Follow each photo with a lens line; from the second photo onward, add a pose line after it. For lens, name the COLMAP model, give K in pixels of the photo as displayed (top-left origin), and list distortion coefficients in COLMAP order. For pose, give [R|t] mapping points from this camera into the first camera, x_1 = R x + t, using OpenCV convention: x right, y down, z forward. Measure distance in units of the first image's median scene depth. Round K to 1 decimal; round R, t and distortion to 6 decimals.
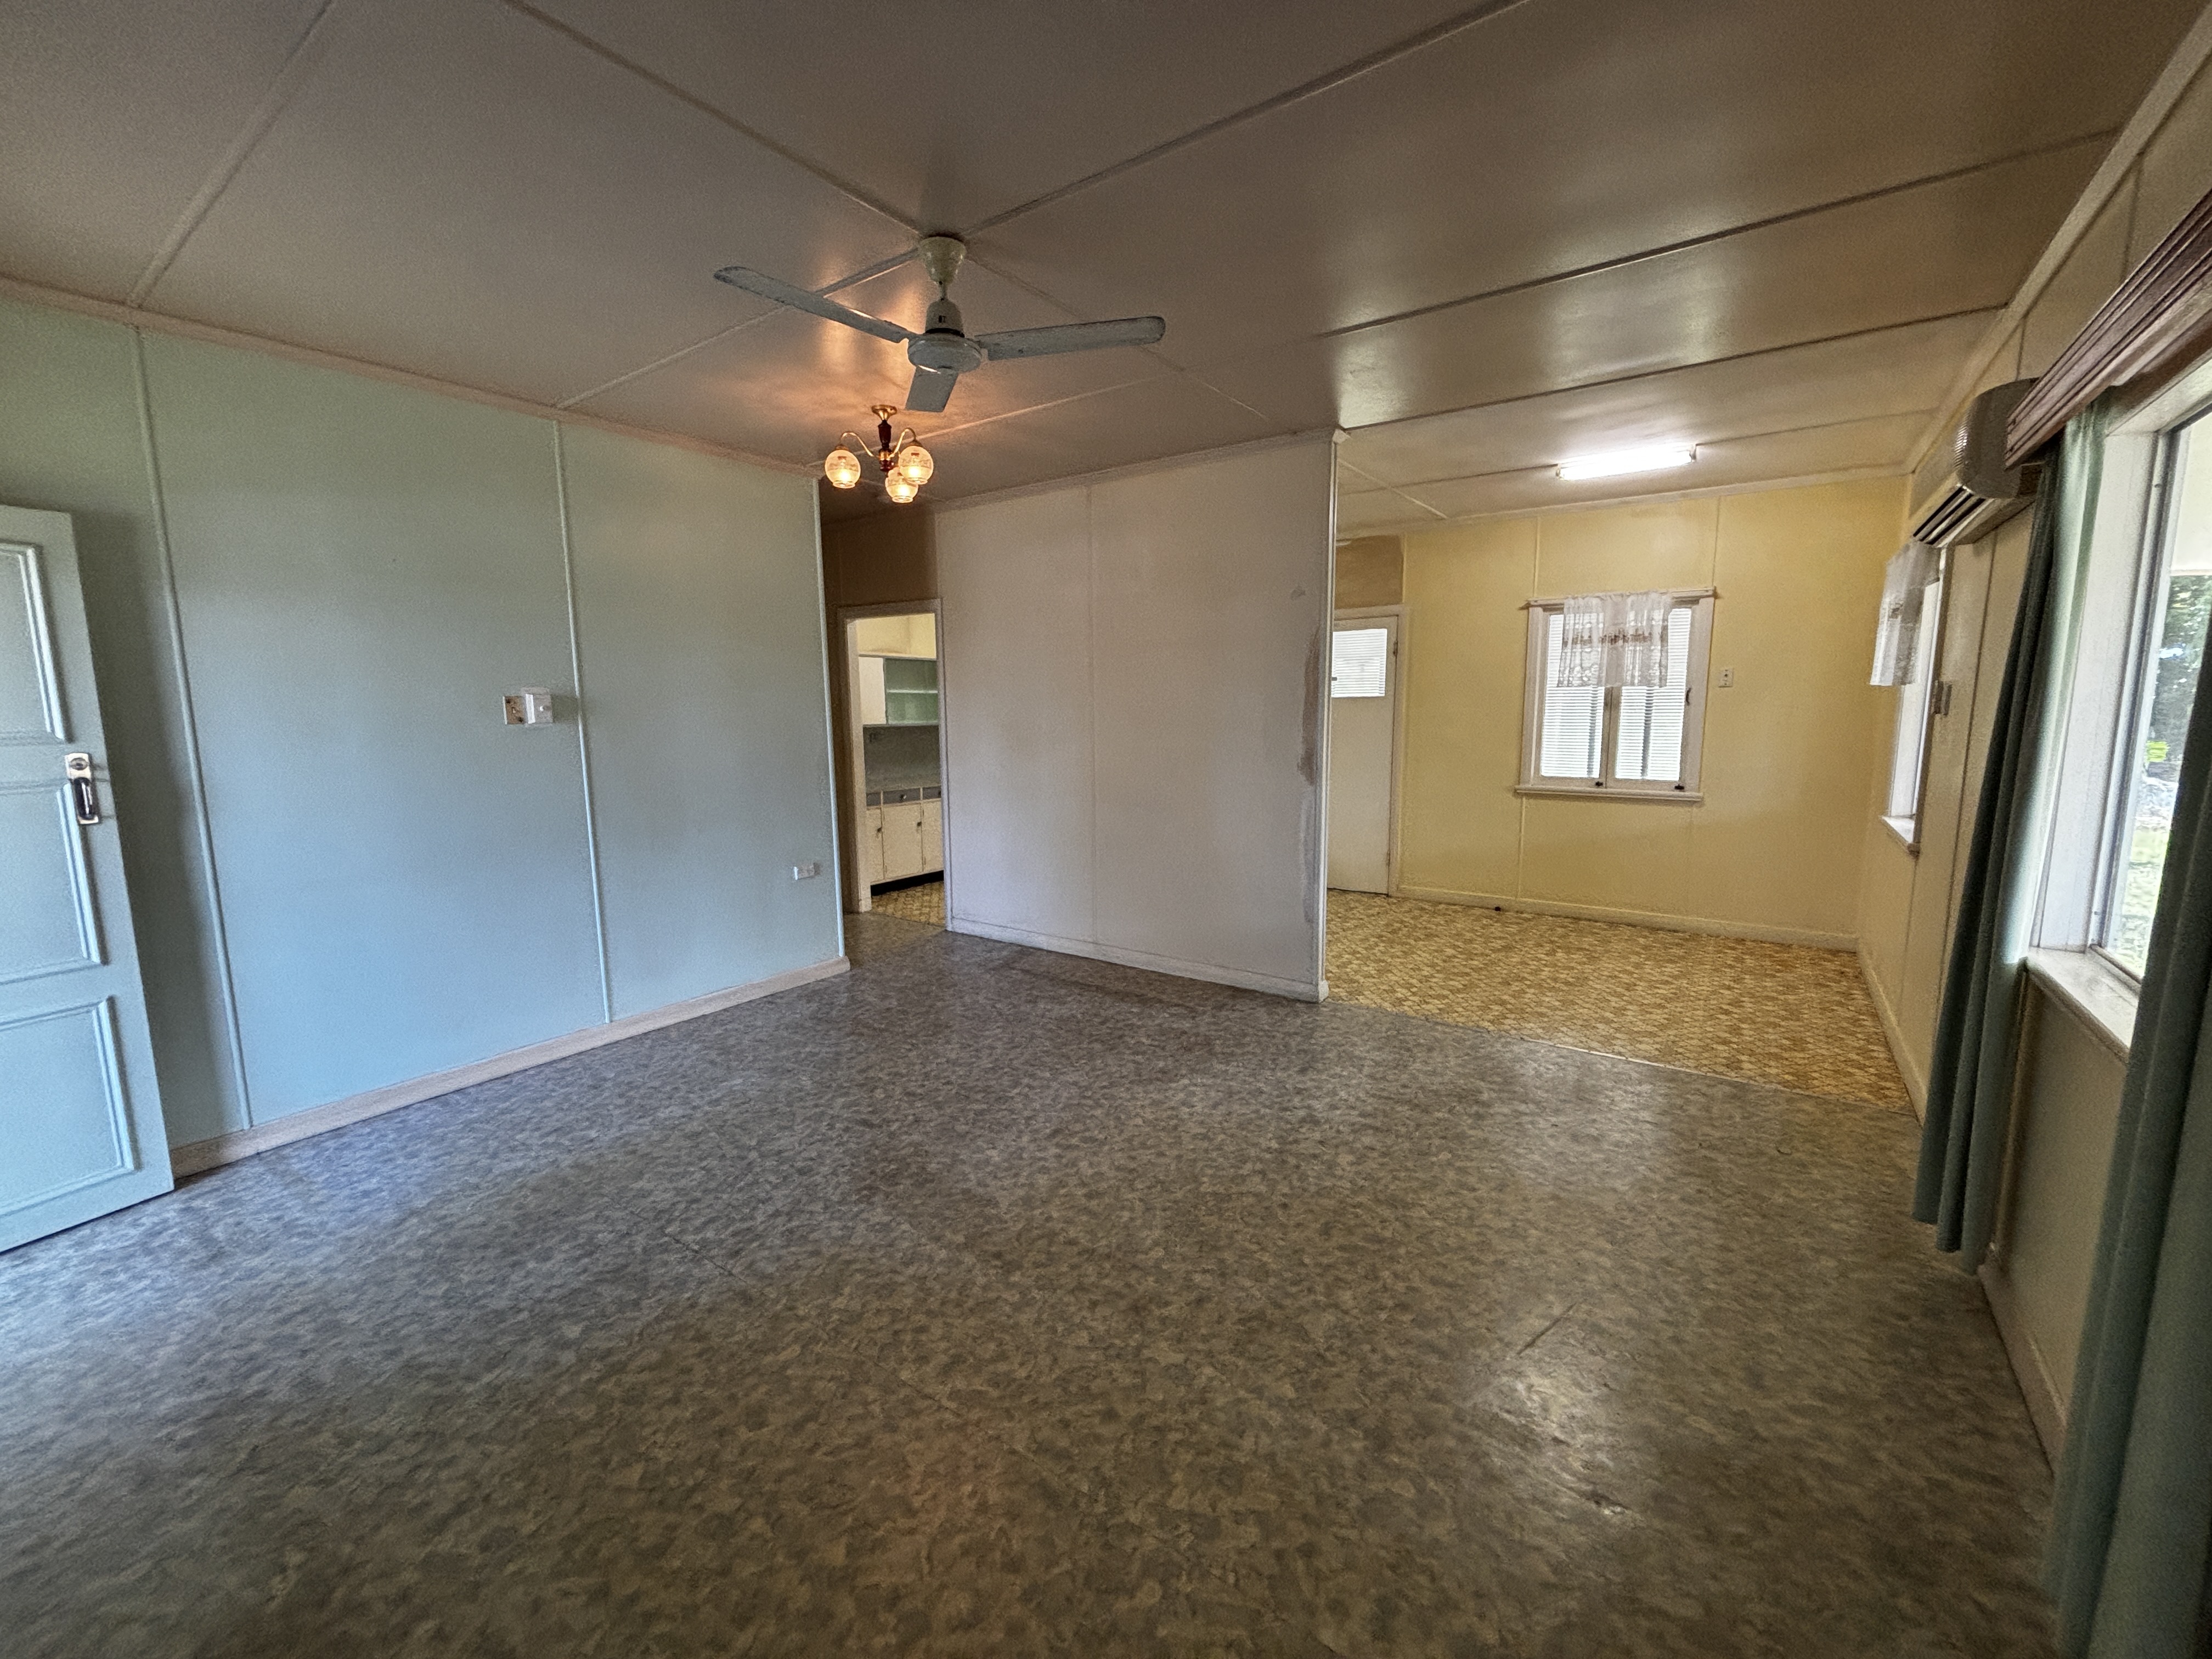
lens RADIAL K [[899.2, 0, 1107.2], [0, 899.2, 827.0], [0, 0, 1]] dist [0.005222, 0.000310]
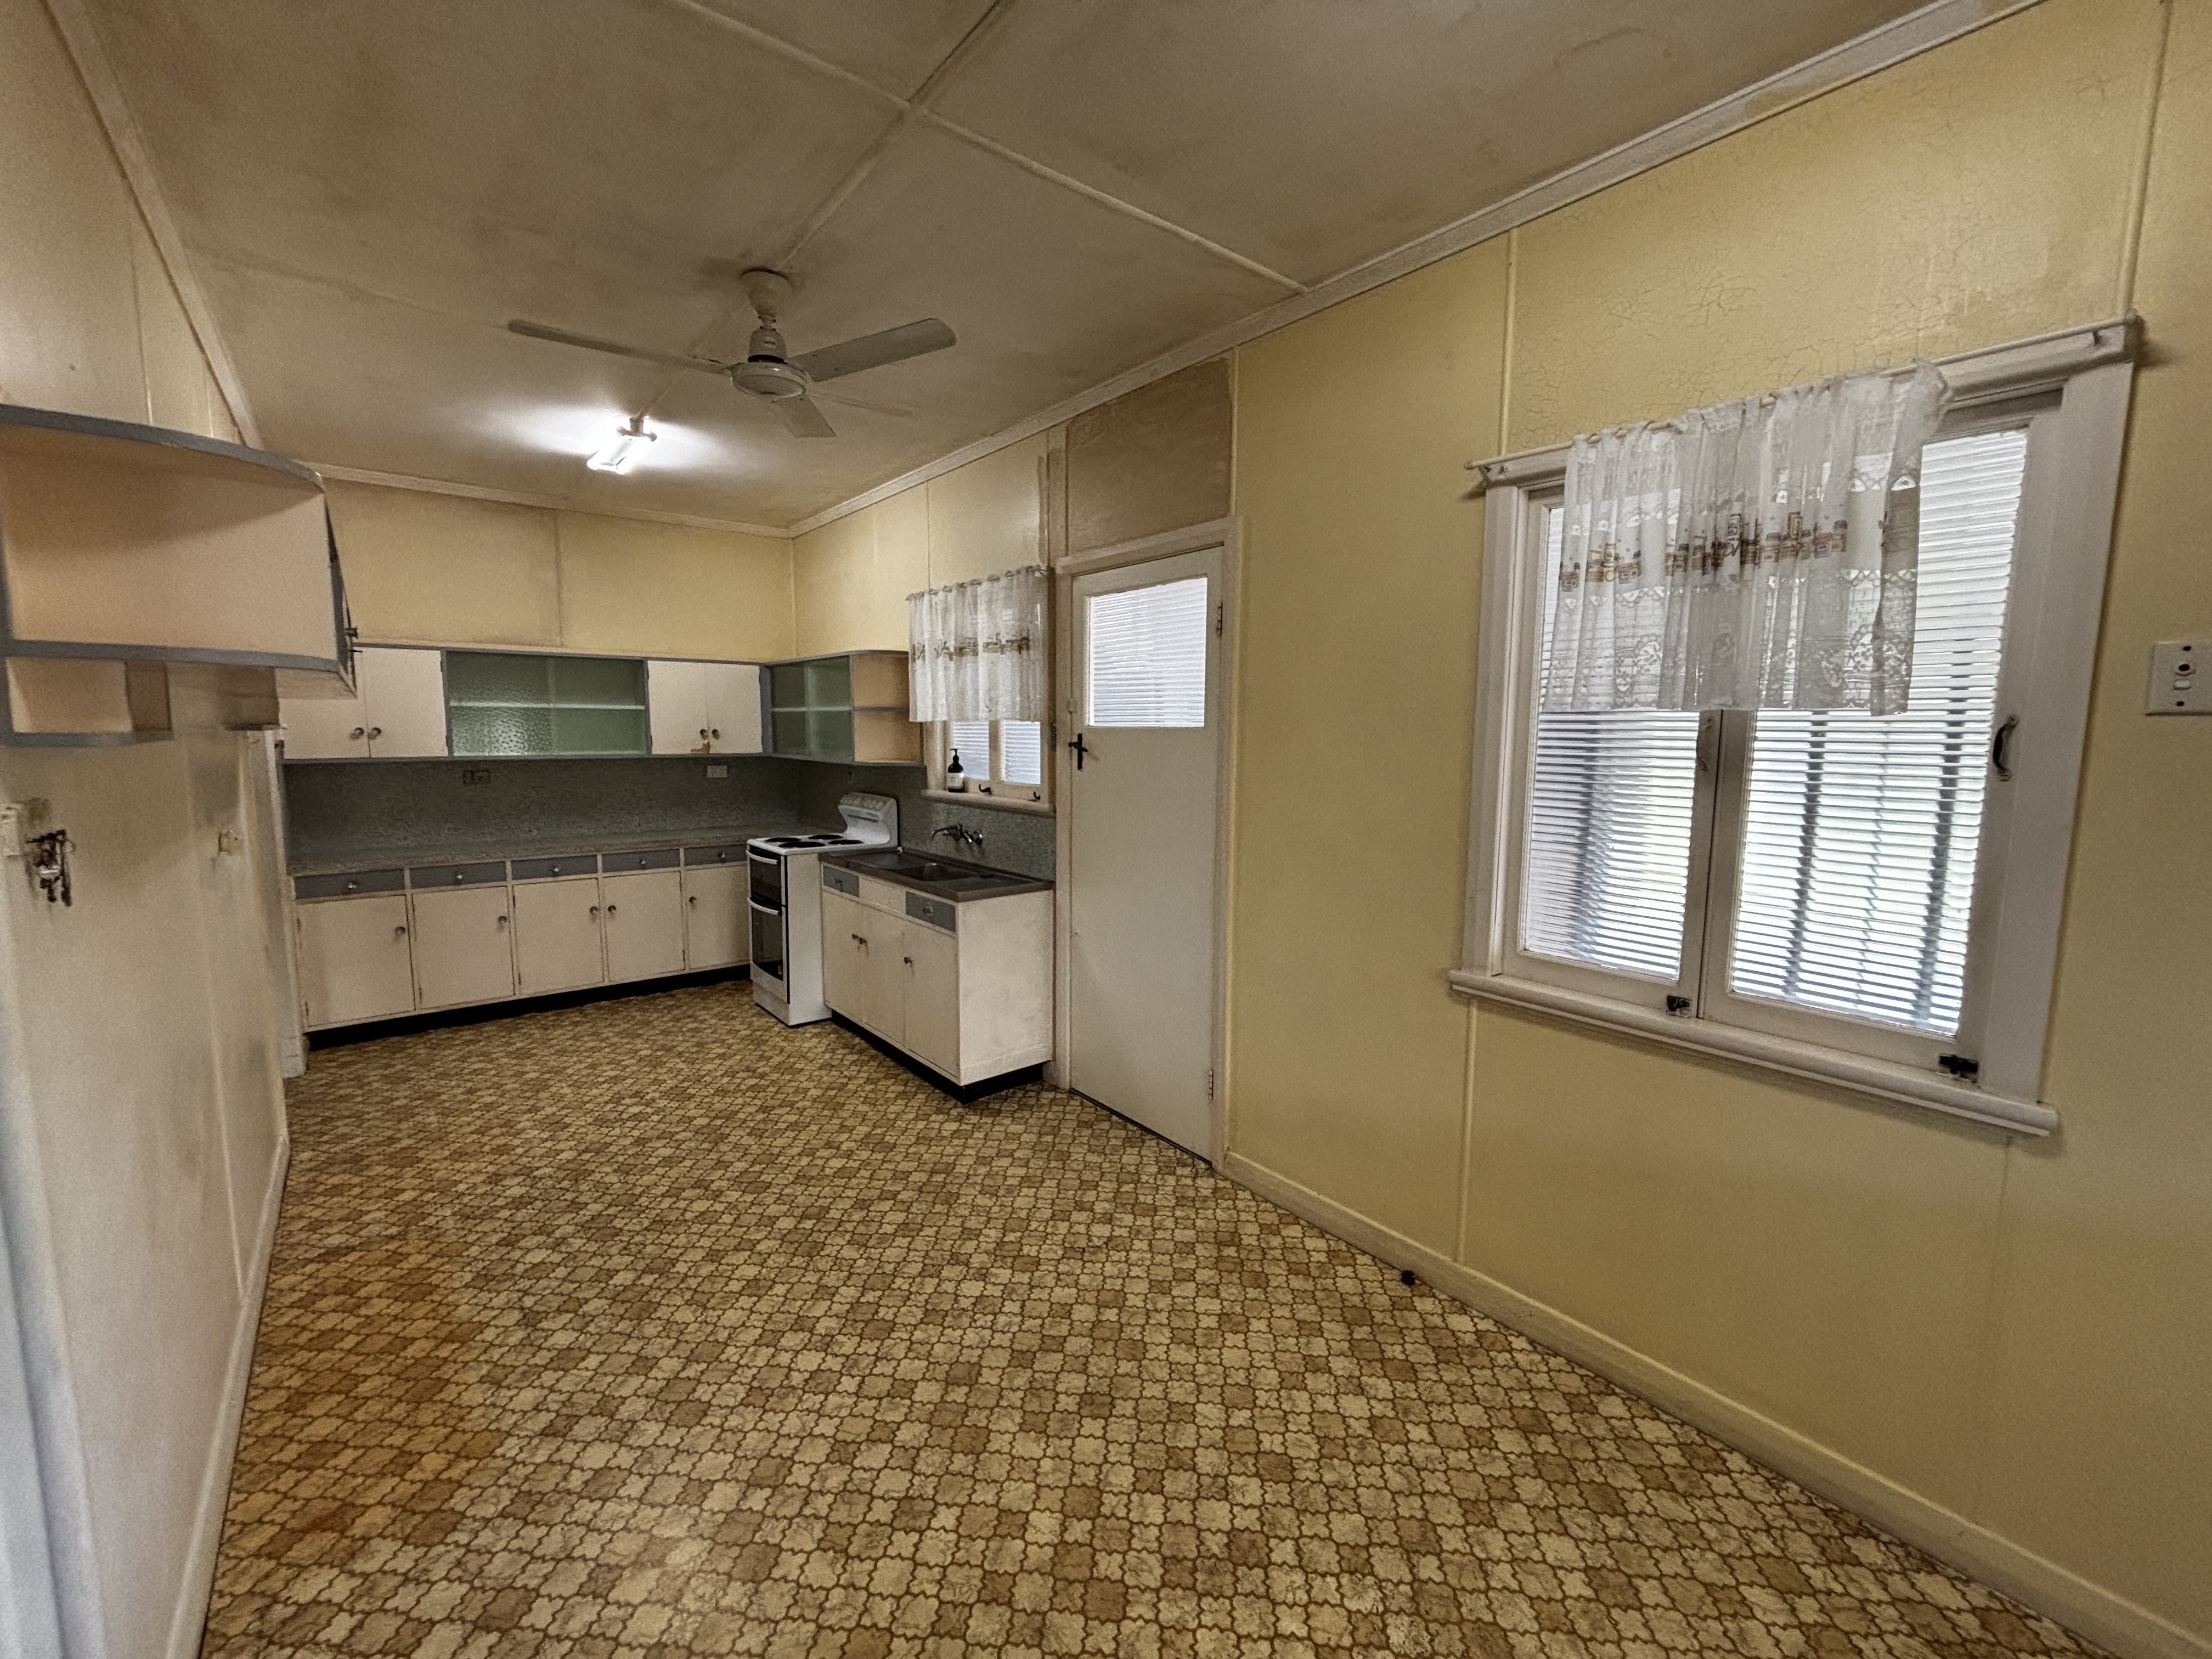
lens RADIAL K [[899.2, 0, 1102.3], [0, 899.2, 825.6], [0, 0, 1]] dist [0.005222, 0.000310]
pose [[0.963332, 0.046936, -0.264177, 0.436917], [-0.053759, 0.998380, -0.018654, -0.097790], [0.262873, 0.032172, 0.964294, 0.637718]]
